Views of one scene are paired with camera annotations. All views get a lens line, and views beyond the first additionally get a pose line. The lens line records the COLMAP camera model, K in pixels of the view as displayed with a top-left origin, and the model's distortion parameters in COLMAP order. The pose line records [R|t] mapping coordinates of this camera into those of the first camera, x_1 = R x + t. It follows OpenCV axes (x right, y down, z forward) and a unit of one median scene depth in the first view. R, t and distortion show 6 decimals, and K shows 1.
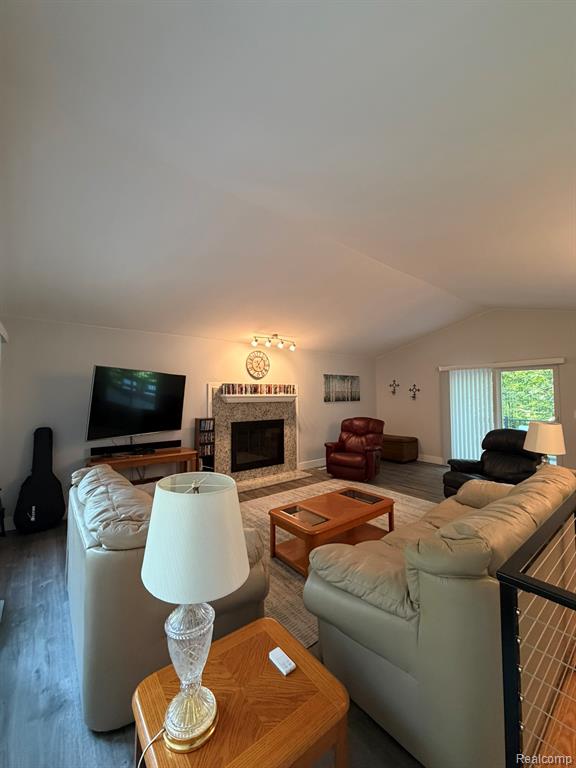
lens RADIAL K [[307.1, 0, 285.8], [0, 307.1, 385.5], [0, 0, 1]] dist [-0.000389, 0.000810]
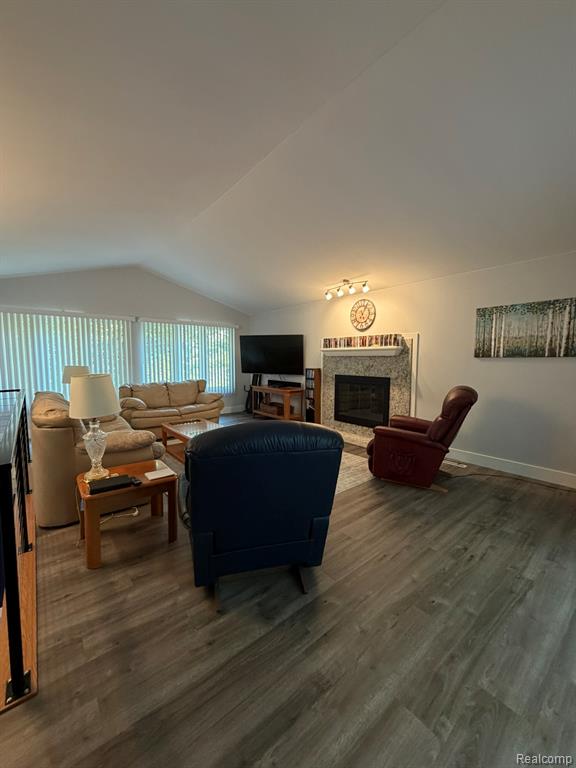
lens RADIAL K [[307.1, 0, 285.2], [0, 307.1, 383.2], [0, 0, 1]] dist [-0.000389, 0.000810]
pose [[0.006760, 0.087628, -0.996130, 0.835662], [0.032274, 0.995615, 0.087801, 0.046750], [0.999456, -0.032743, 0.003902, 0.761650]]
